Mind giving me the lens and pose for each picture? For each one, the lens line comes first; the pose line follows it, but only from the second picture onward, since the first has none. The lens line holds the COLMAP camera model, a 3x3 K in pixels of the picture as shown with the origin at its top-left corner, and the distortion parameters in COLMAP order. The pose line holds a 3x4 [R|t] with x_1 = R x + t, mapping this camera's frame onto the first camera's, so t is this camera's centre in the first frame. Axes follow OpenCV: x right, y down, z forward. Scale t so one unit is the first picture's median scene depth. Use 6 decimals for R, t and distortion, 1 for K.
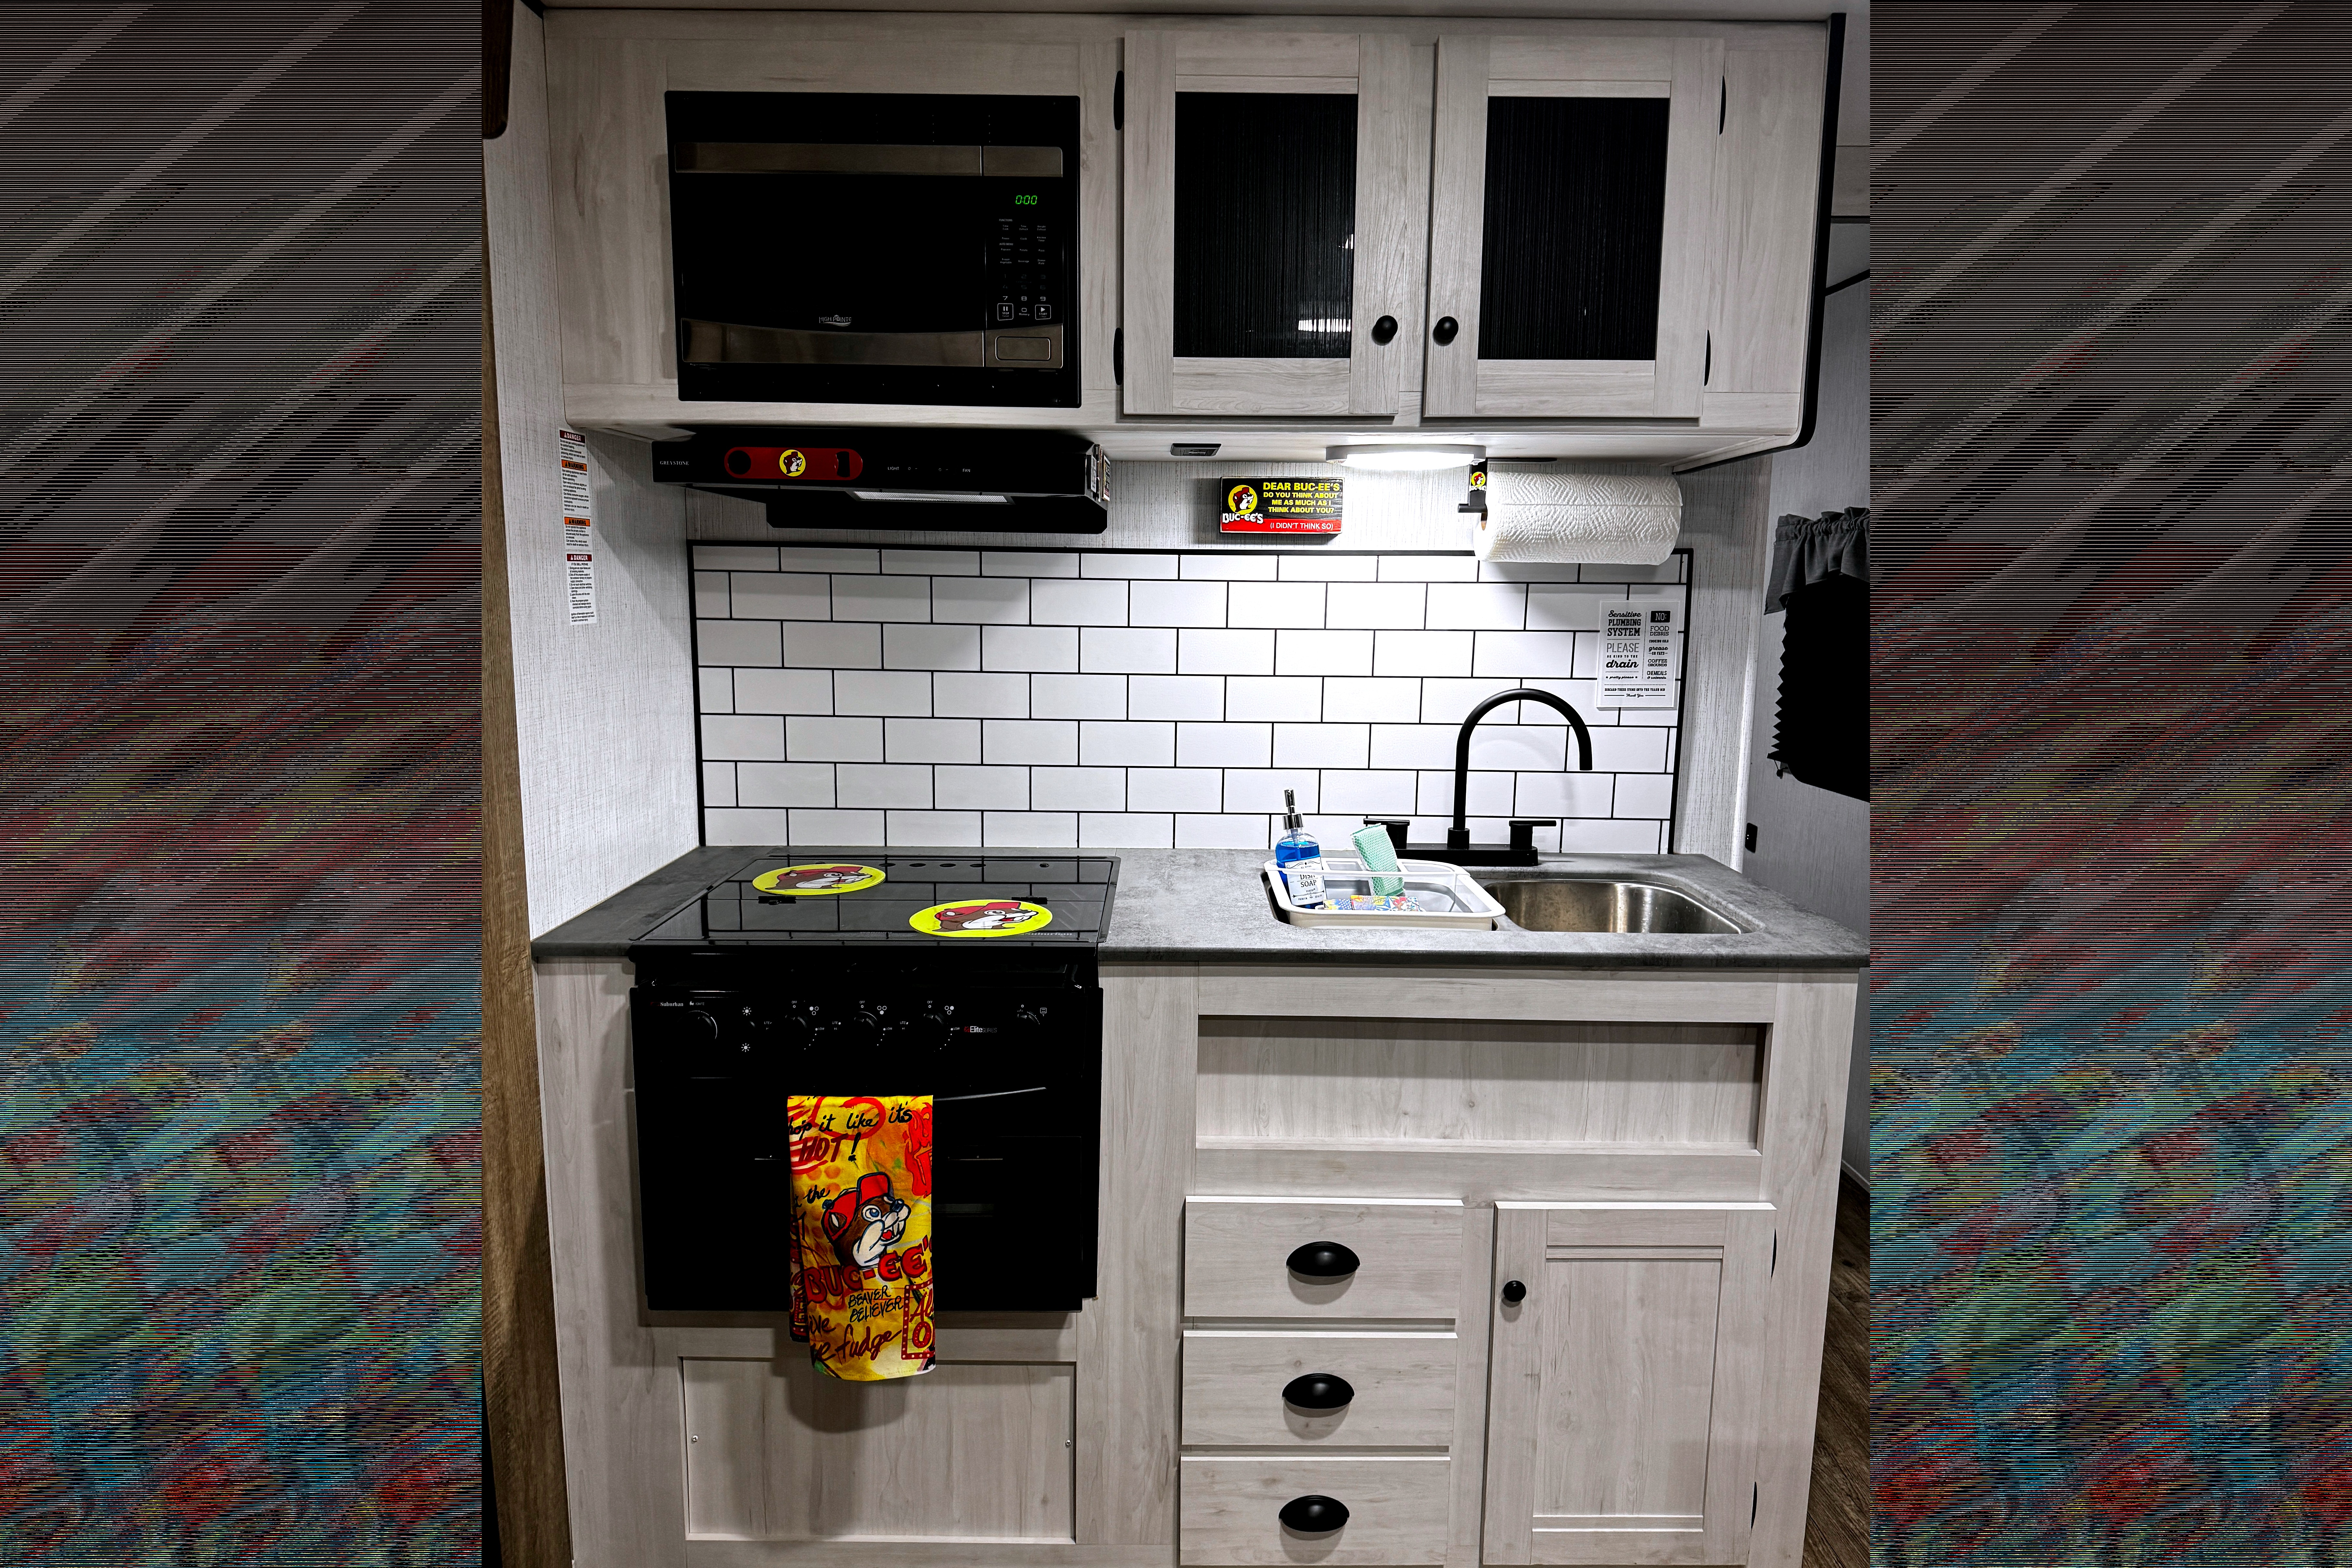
lens RADIAL K [[1303.5, 0, 1176.0], [0, 1303.5, 784.0], [0, 0, 1]] dist [0.108969, -0.000089]
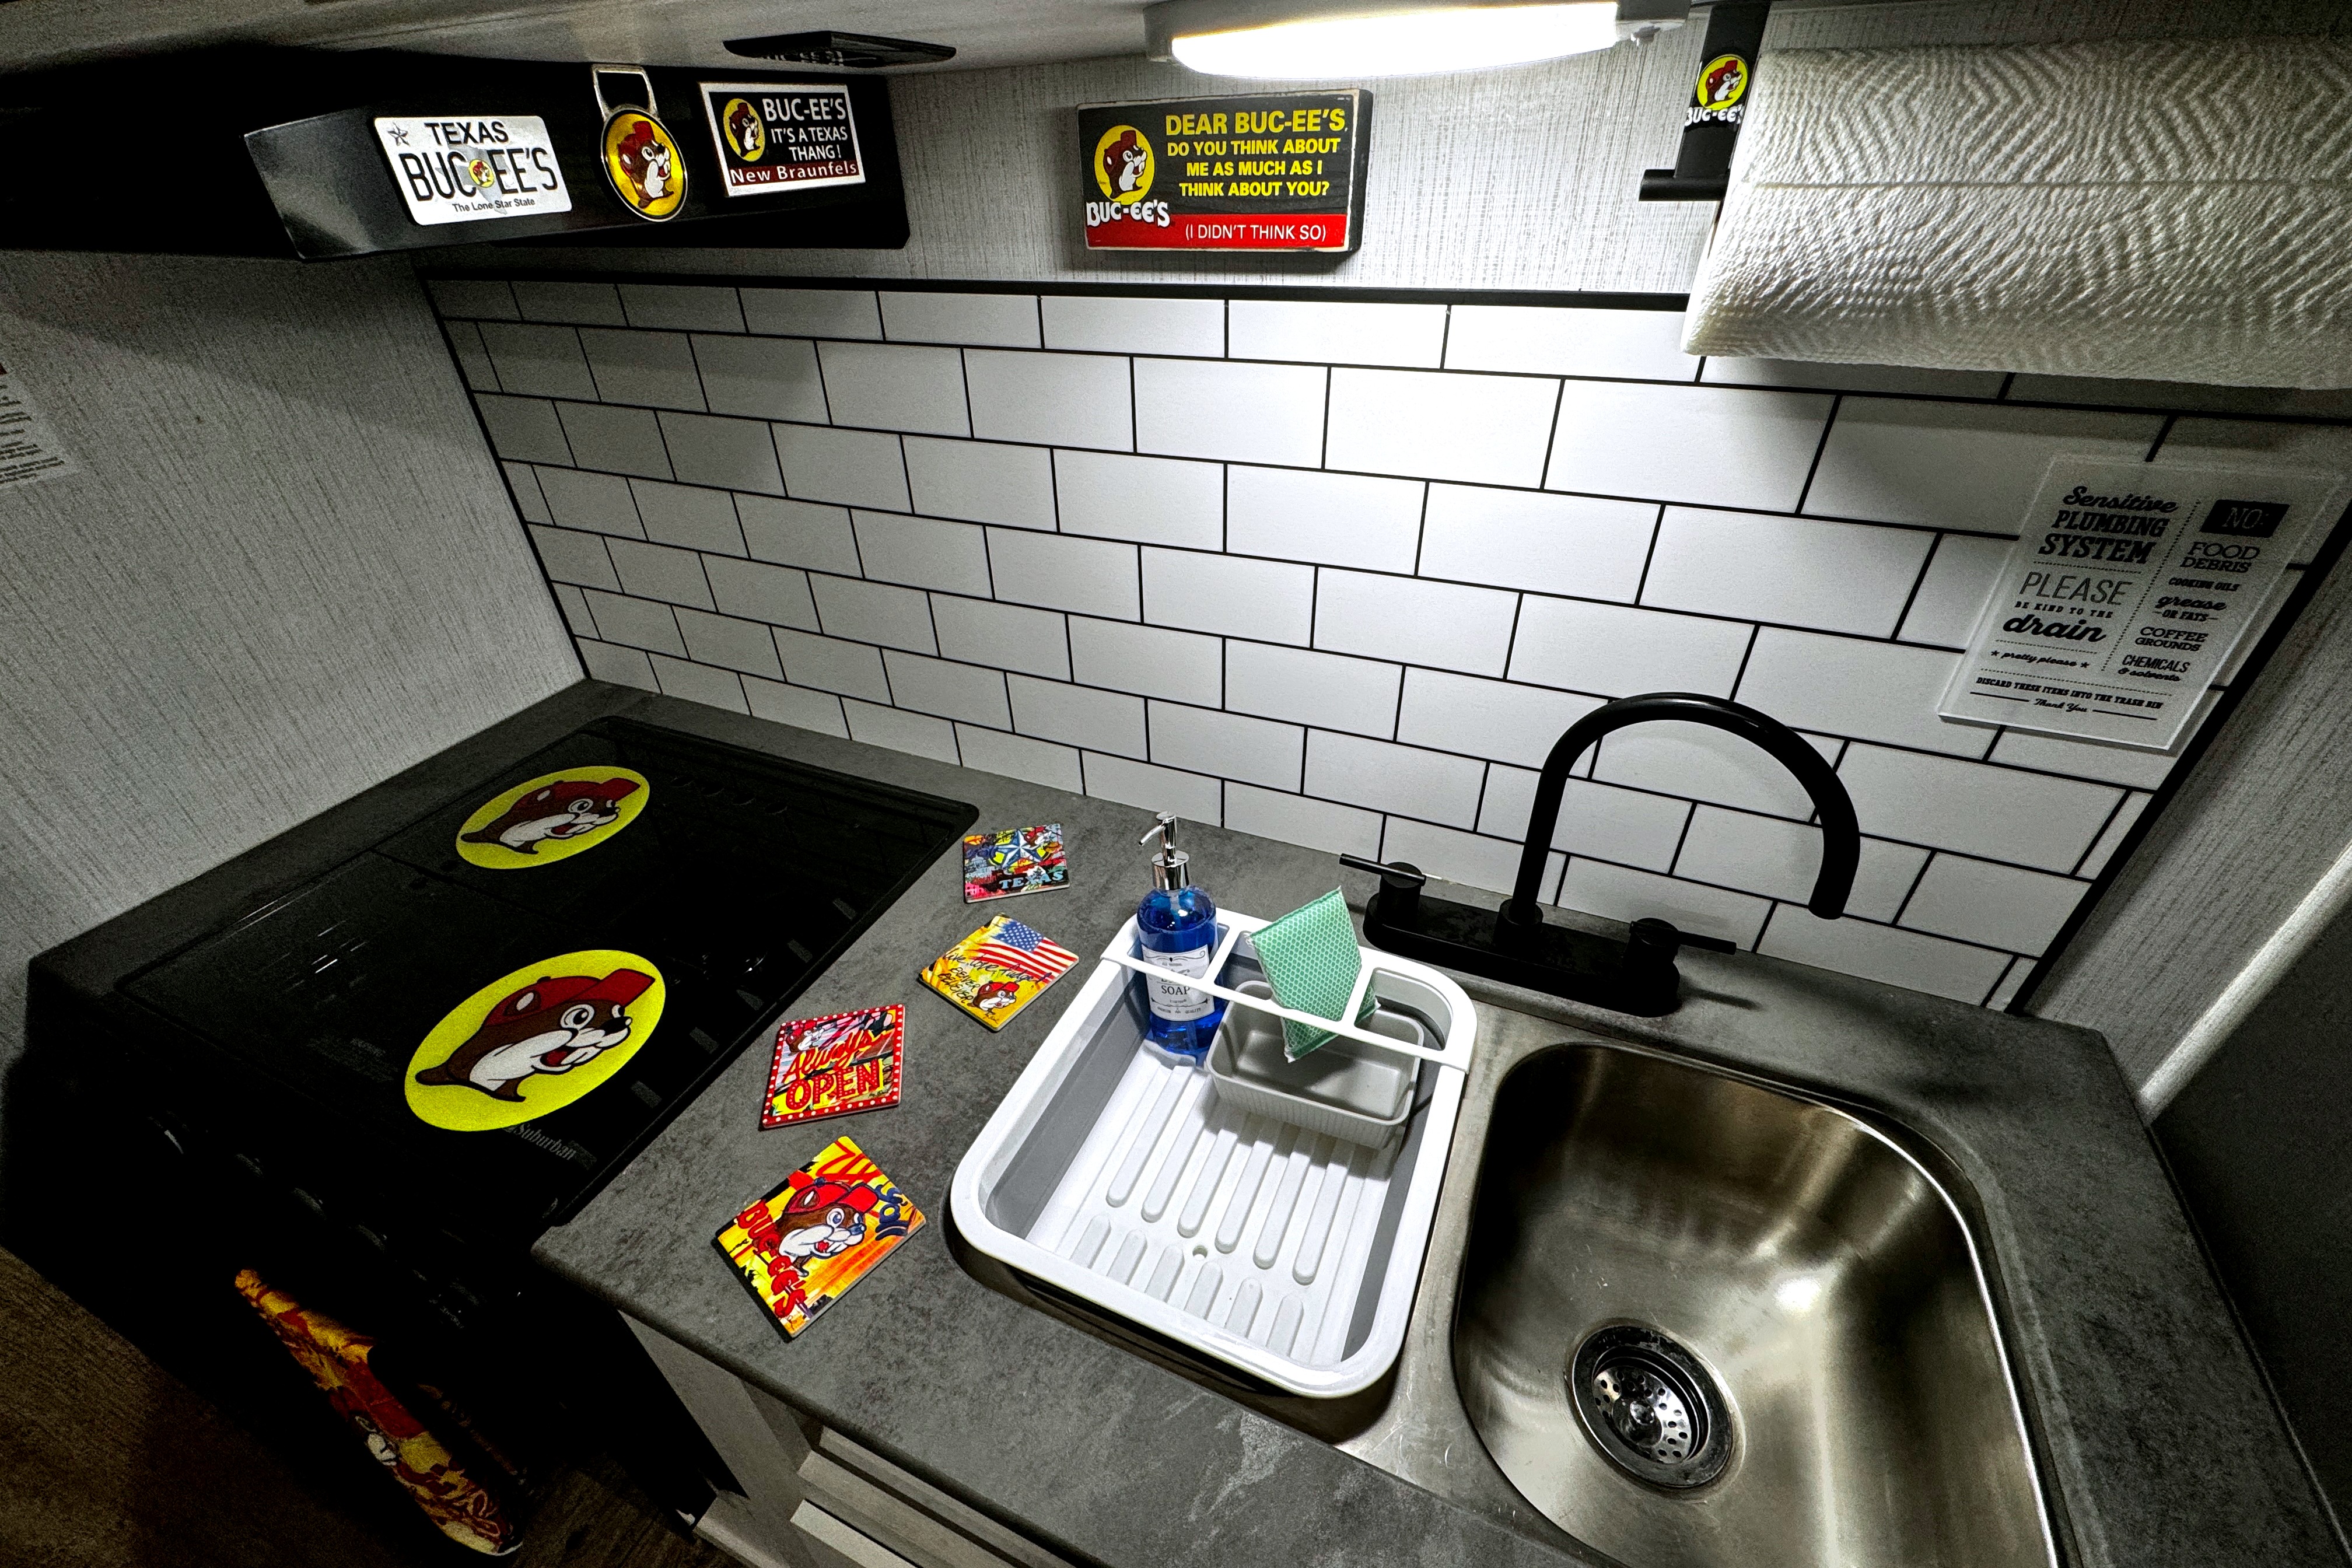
lens RADIAL K [[938.2, 0, 1176.0], [0, 938.2, 784.0], [0, 0, 1]] dist [-0.003672, 0.000720]
pose [[0.911272, 0.199044, -0.360507, 0.212434], [-0.020173, 0.895955, 0.443687, -0.167277], [0.411311, -0.397047, 0.820473, 0.655962]]
